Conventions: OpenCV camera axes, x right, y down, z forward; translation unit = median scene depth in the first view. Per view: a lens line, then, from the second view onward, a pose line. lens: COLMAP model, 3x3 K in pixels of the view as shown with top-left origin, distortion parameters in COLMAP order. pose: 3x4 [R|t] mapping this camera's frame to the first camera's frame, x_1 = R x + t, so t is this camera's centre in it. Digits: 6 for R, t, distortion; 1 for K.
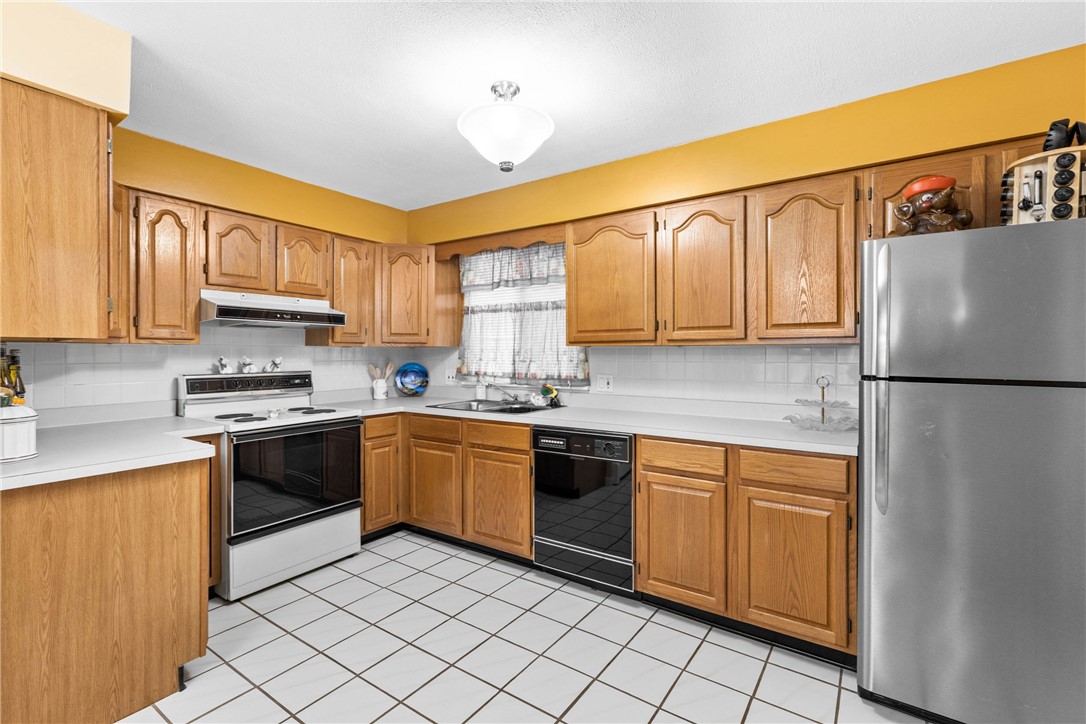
lens RADIAL K [[487.9, 0, 536.7], [0, 487.9, 353.0], [0, 0, 1]] dist [0.004688, -0.001599]
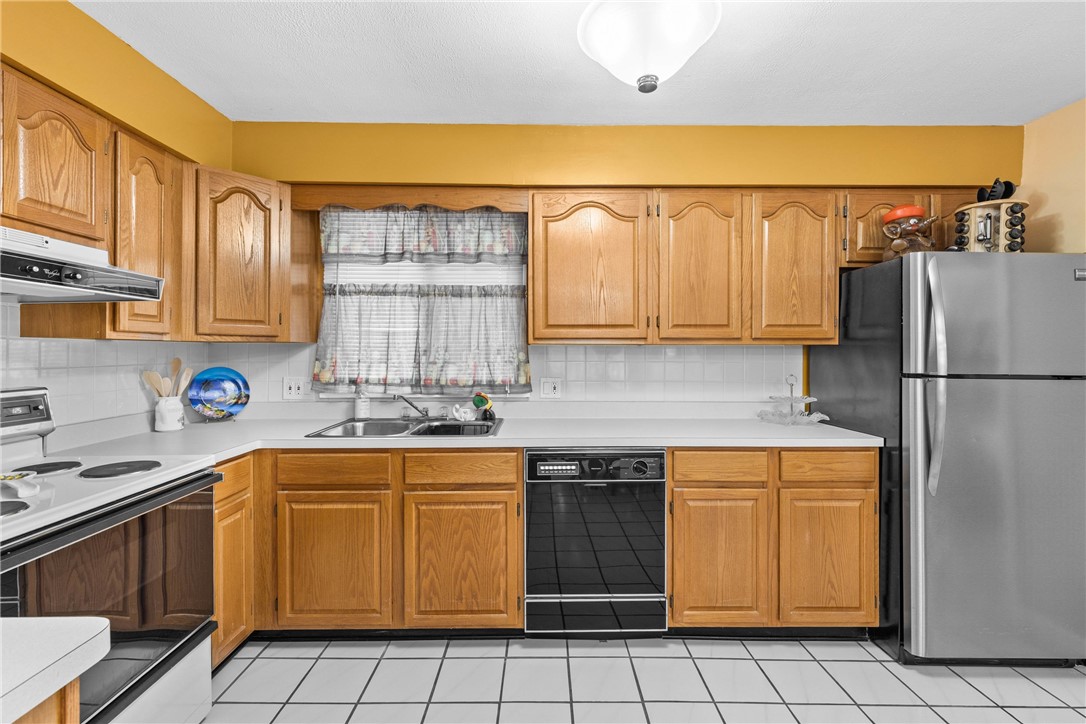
lens RADIAL K [[487.9, 0, 538.5], [0, 487.9, 353.6], [0, 0, 1]] dist [0.004688, -0.001599]
pose [[0.816176, -0.000923, 0.577803, -0.431632], [-0.002213, 0.999986, 0.004724, -0.001874], [-0.577799, -0.005134, 0.816163, 0.383744]]
